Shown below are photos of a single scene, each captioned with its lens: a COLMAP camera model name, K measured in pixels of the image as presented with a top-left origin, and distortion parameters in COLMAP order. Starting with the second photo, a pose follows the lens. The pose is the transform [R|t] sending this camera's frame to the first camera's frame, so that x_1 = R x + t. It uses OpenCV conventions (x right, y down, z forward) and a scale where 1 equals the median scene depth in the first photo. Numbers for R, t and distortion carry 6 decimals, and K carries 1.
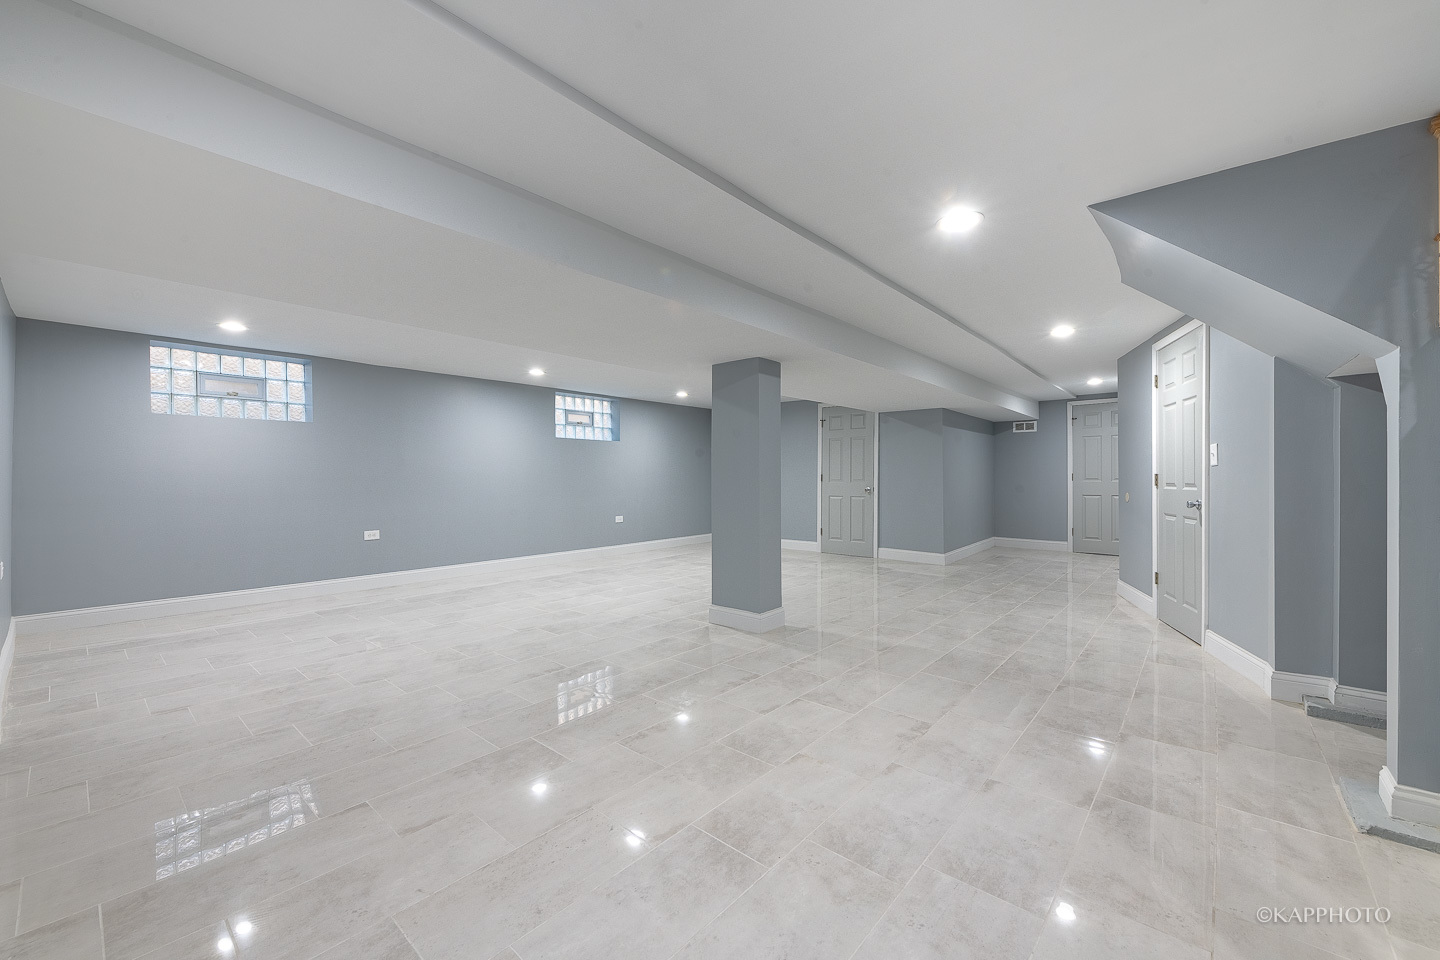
lens RADIAL K [[584.6, 0, 719.4], [0, 584.6, 472.0], [0, 0, 1]] dist [0.012659, -0.001113]
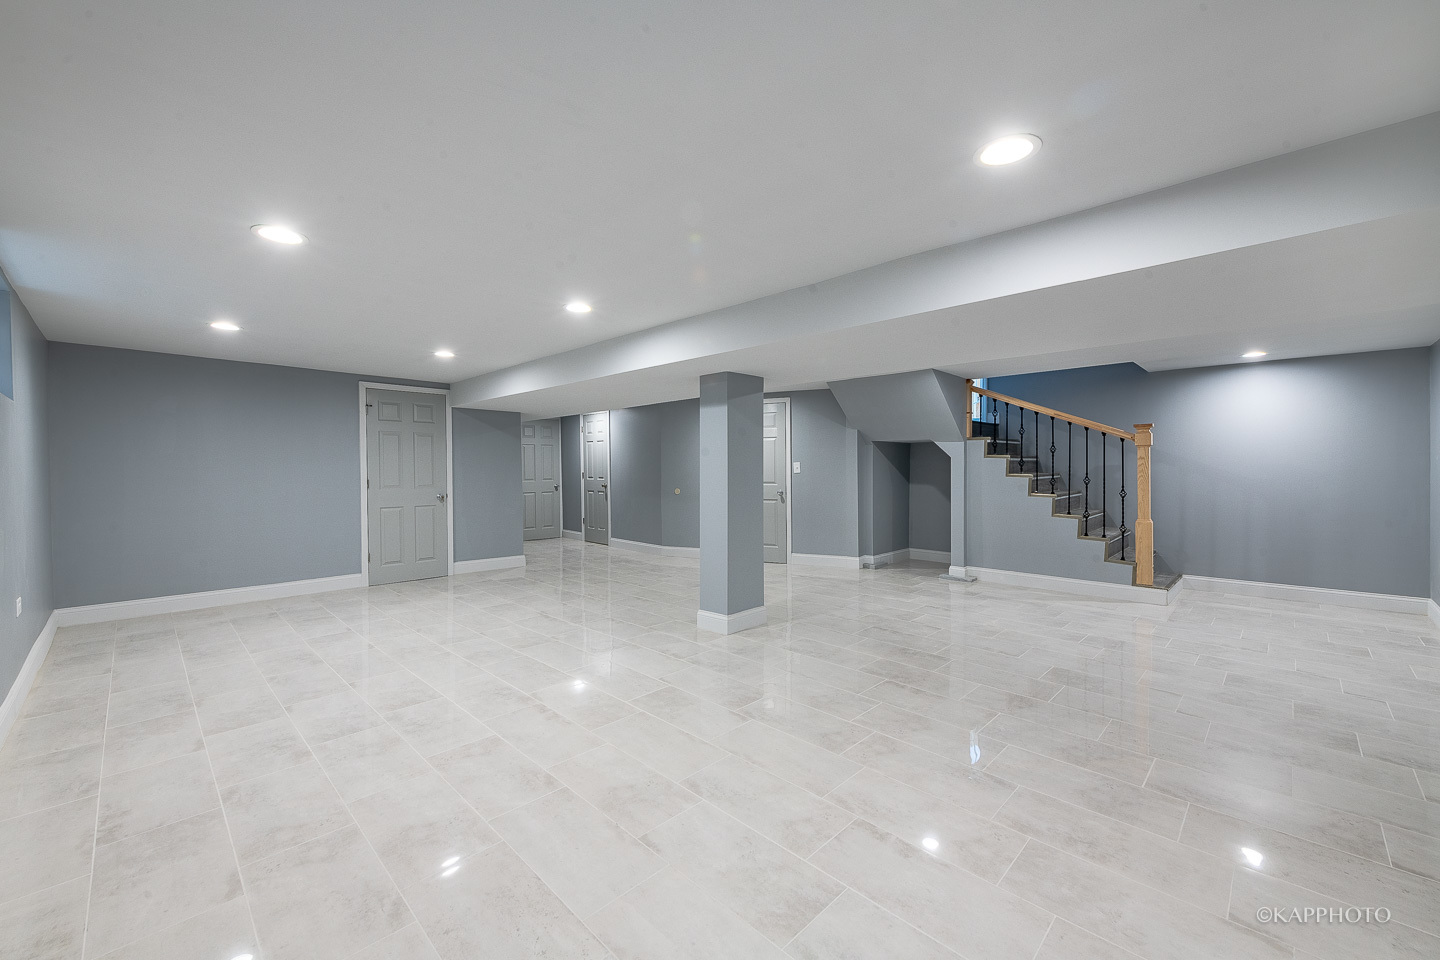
lens RADIAL K [[584.6, 0, 719.4], [0, 584.6, 472.0], [0, 0, 1]] dist [0.012659, -0.001113]
pose [[0.037215, -0.005162, 0.999294, -1.197052], [-0.002746, 0.999982, 0.005268, -0.022552], [-0.999304, -0.002941, 0.037200, 1.185110]]
